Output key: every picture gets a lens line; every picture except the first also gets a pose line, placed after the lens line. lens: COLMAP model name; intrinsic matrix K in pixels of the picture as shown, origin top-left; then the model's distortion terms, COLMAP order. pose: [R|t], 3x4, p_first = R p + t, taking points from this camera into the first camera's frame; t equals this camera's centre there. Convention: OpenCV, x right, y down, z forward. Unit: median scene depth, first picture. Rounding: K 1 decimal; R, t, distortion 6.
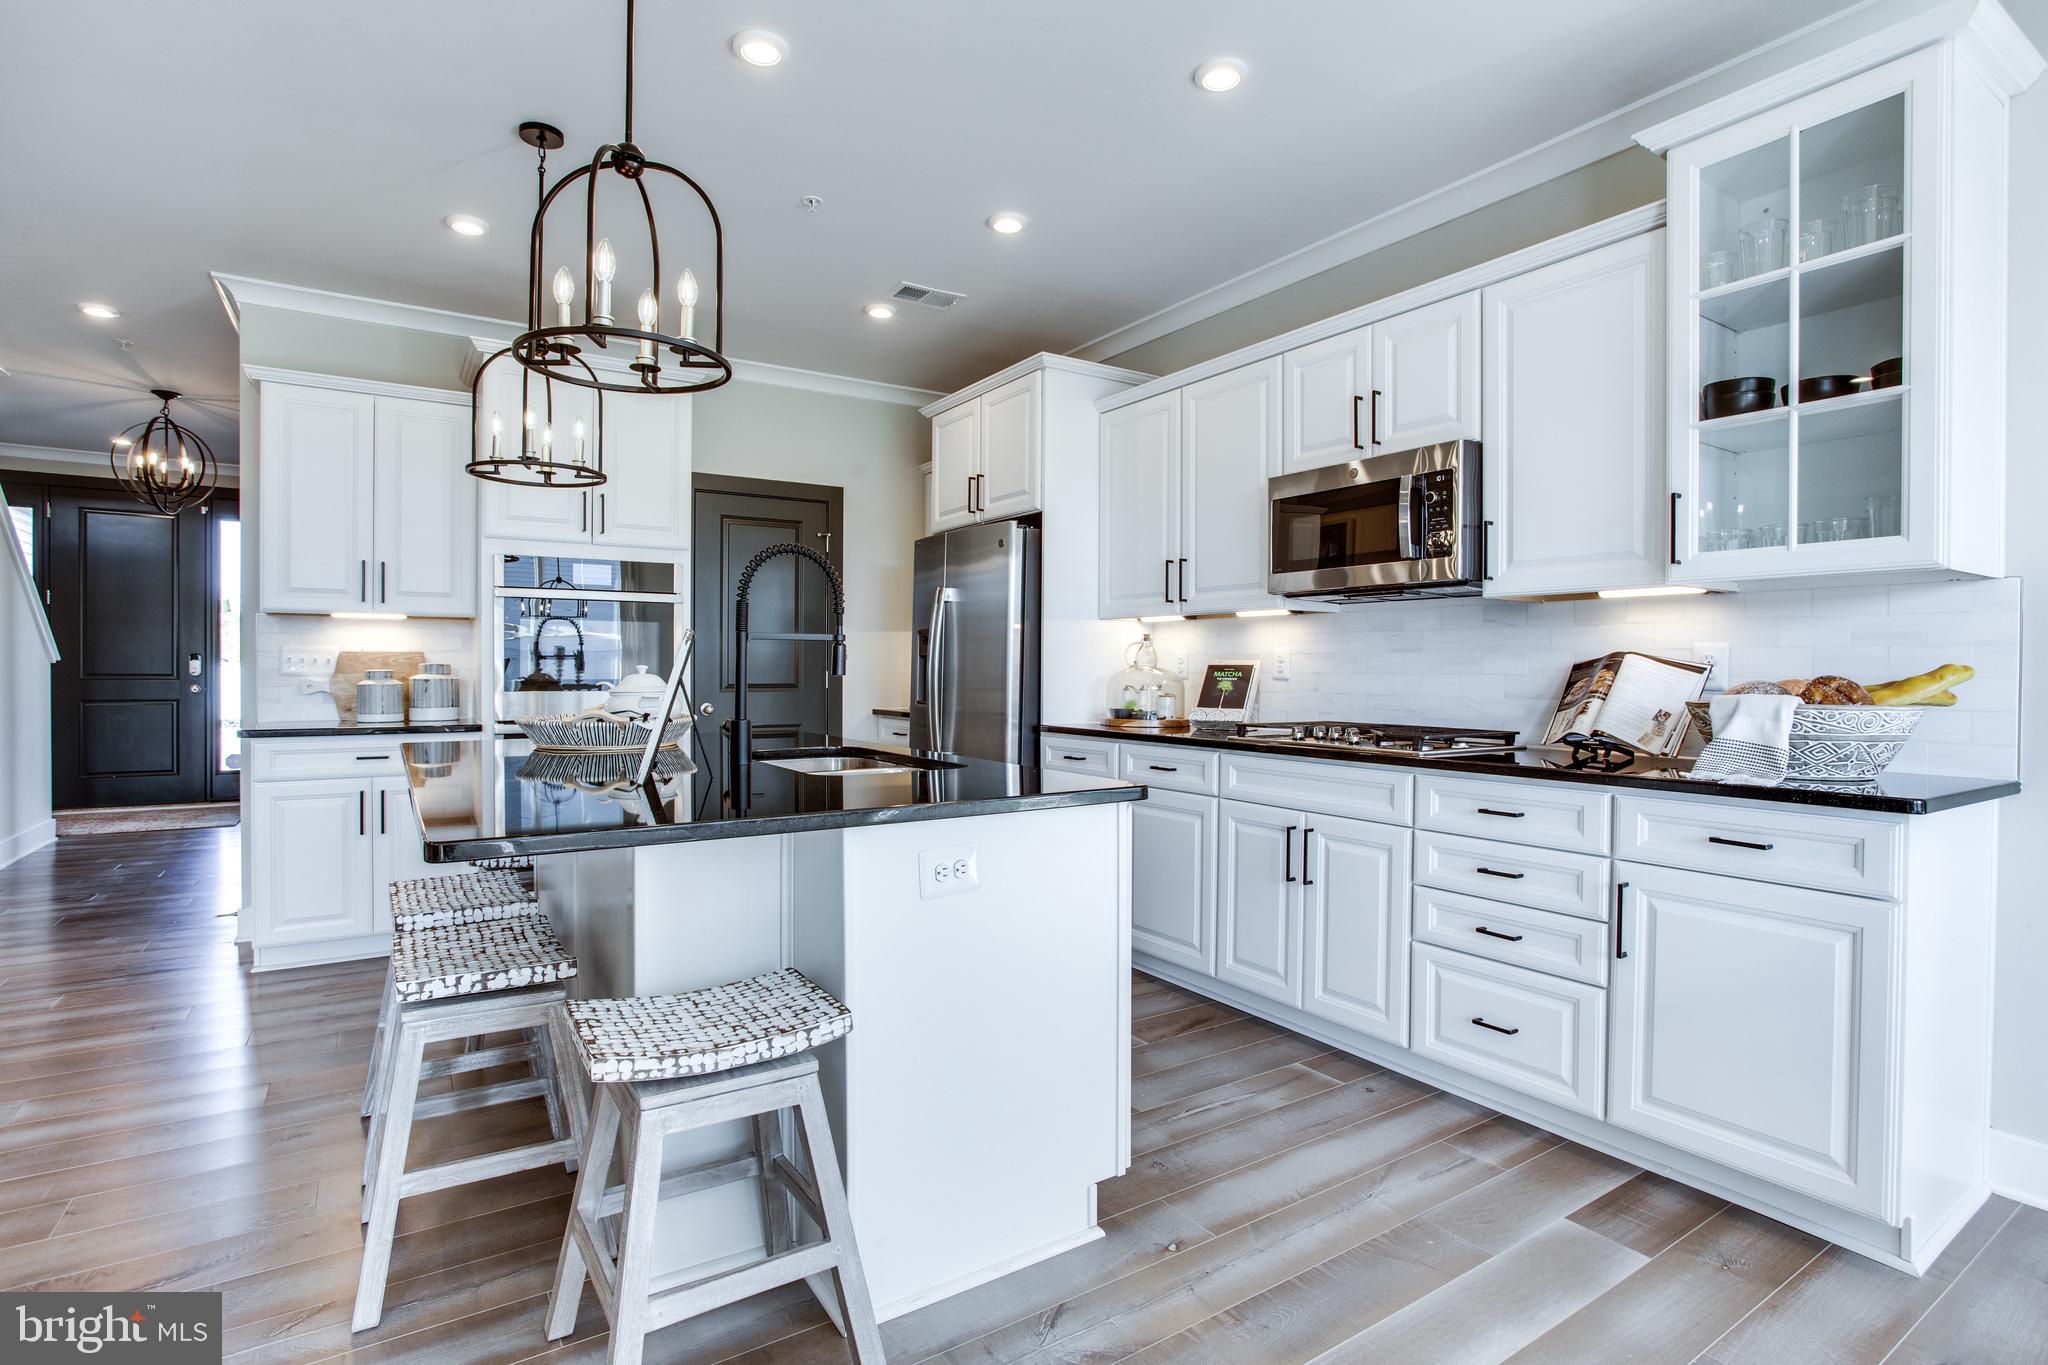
lens RADIAL K [[1002.4, 0, 1024.0], [0, 1002.4, 682.5], [0, 0, 1]] dist [-0.057942, 0.027514]
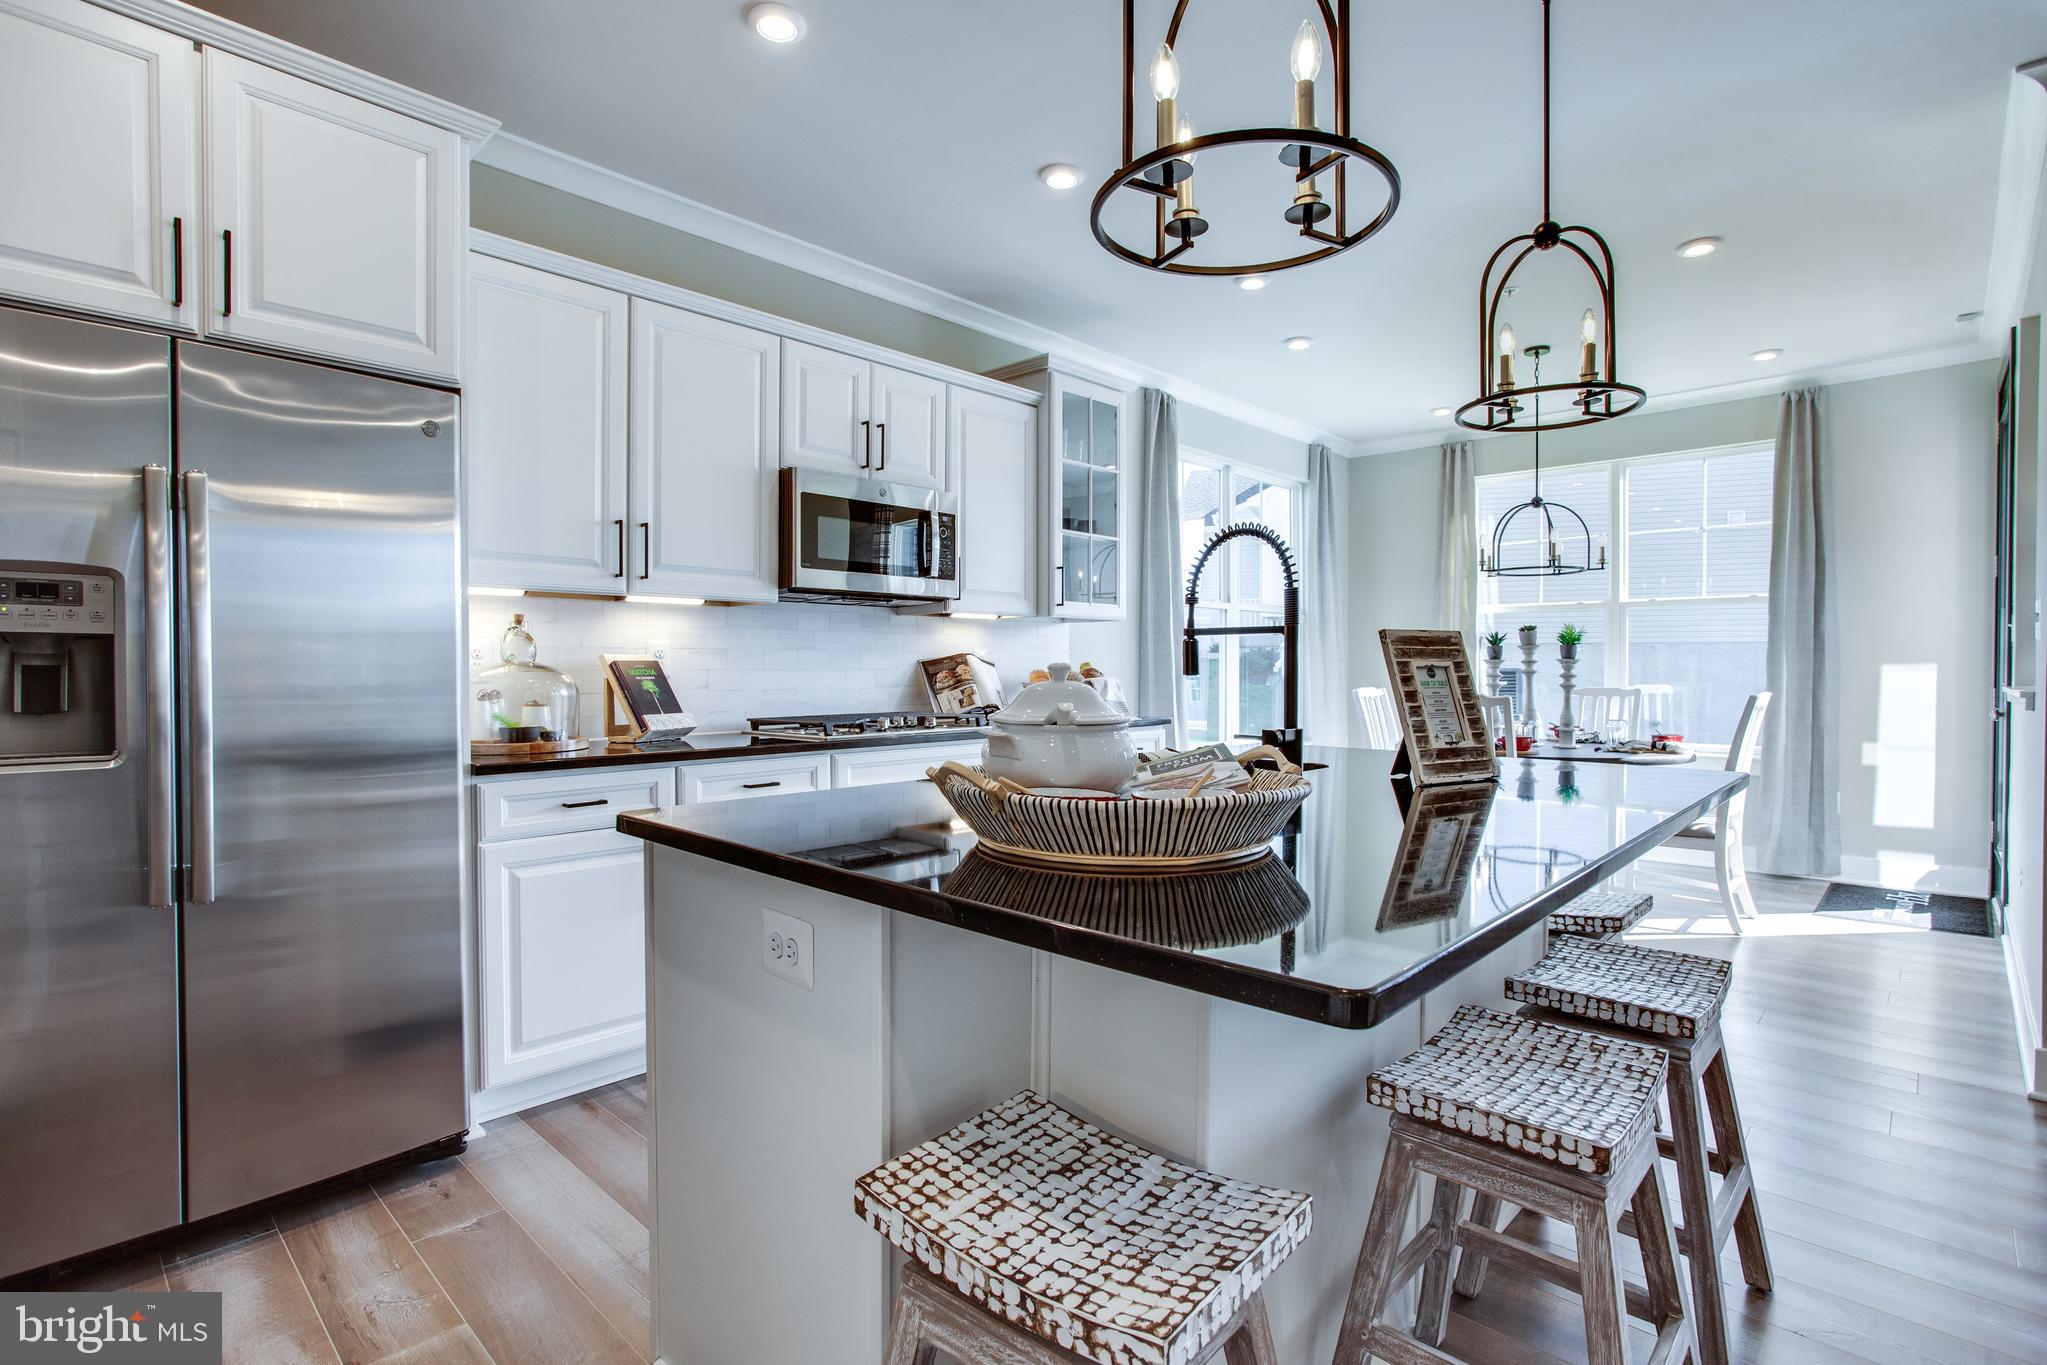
lens RADIAL K [[998.4, 0, 1023.5], [0, 998.4, 682.5], [0, 0, 1]] dist [-0.033512, 0.018580]
pose [[-0.230992, -0.021226, 0.972724, -0.902142], [0.012827, 0.999609, 0.024859, -0.022407], [-0.972871, 0.018220, -0.230629, 1.224669]]
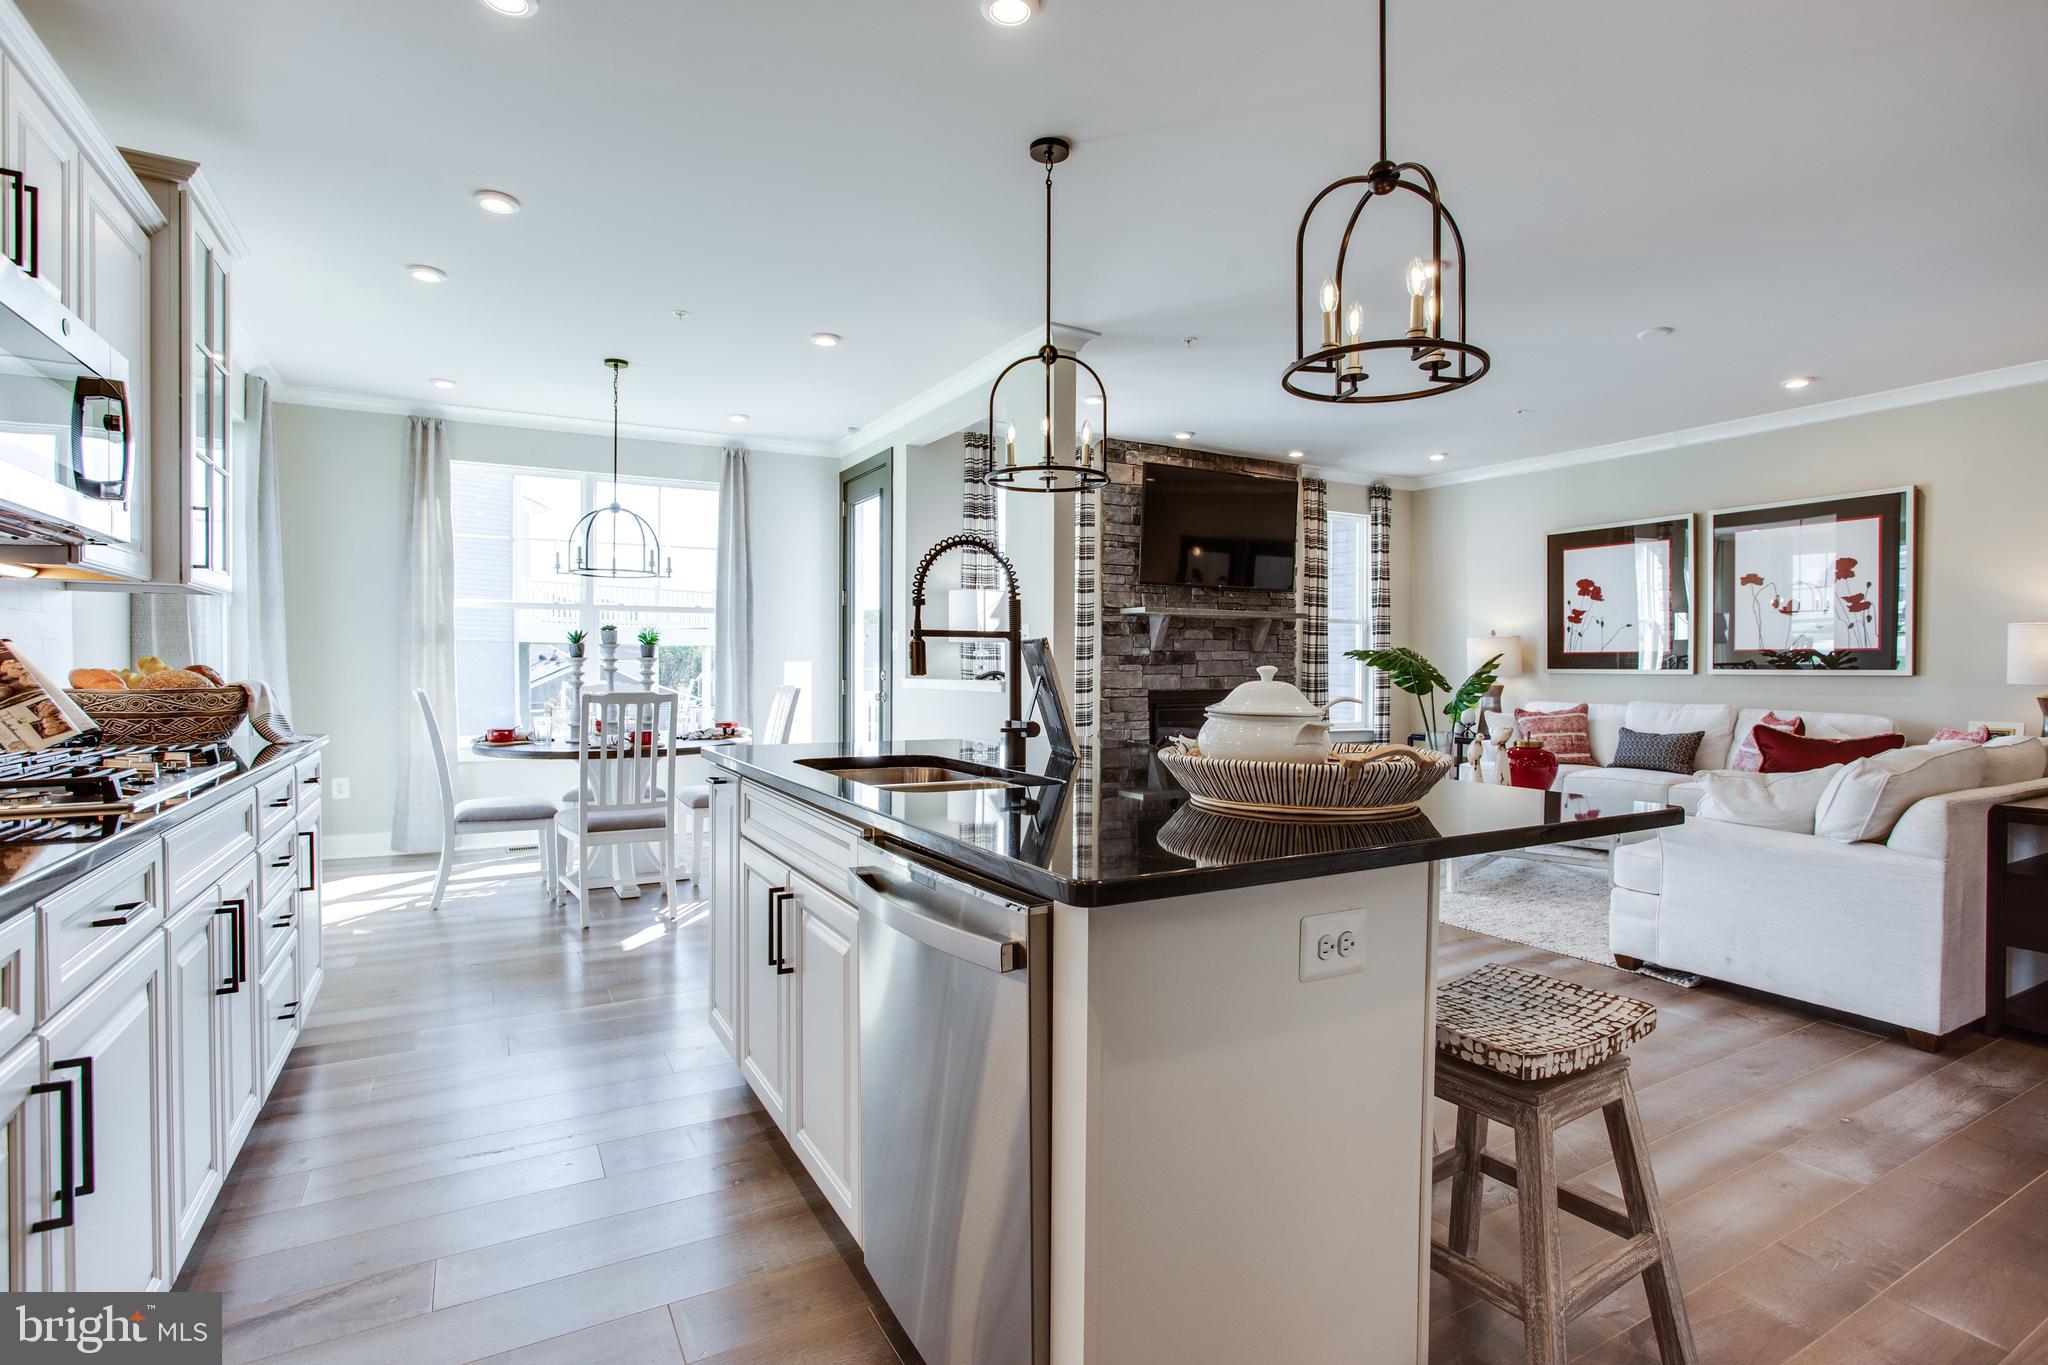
lens RADIAL K [[995.2, 0, 1040.8], [0, 995.2, 680.3], [0, 0, 1]] dist [-0.051836, 0.025728]
pose [[-0.998637, -0.010414, 0.051136, -0.306376], [-0.008920, 0.999529, 0.029363, -0.026923], [-0.051417, 0.028866, -0.998260, 1.703104]]
